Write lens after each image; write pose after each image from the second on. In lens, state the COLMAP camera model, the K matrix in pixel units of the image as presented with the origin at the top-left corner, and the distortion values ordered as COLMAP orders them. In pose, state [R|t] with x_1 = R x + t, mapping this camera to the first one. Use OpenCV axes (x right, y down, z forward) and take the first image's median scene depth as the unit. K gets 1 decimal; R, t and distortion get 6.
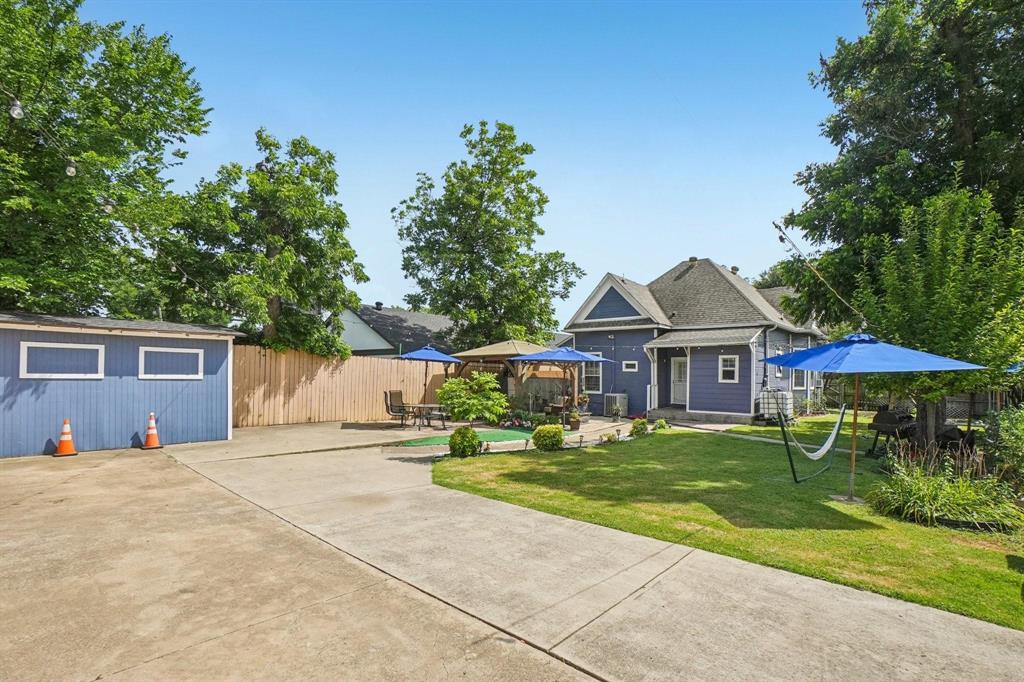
lens RADIAL K [[477.8, 0, 508.4], [0, 477.8, 382.0], [0, 0, 1]] dist [-0.040069, 0.000132]
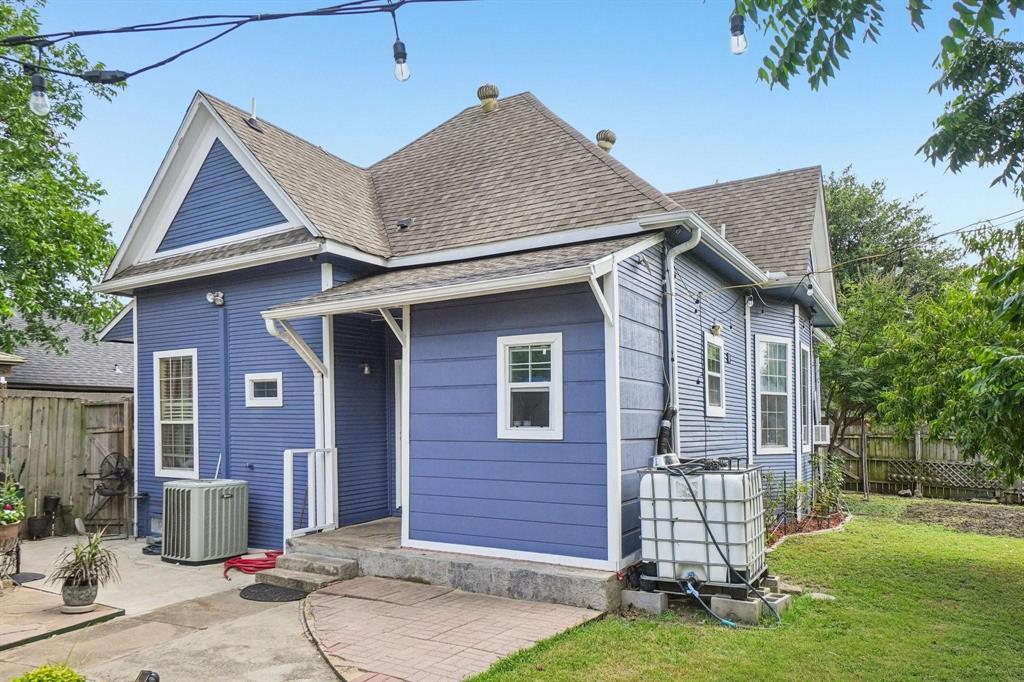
lens RADIAL K [[714.2, 0, 475.2], [0, 714.2, 413.7], [0, 0, 1]] dist [0.002104, -0.000149]
pose [[0.985135, -0.007900, 0.171603, 0.334819], [0.013930, 0.999326, -0.033966, 0.000472], [-0.171219, 0.035852, 0.984581, 0.561853]]
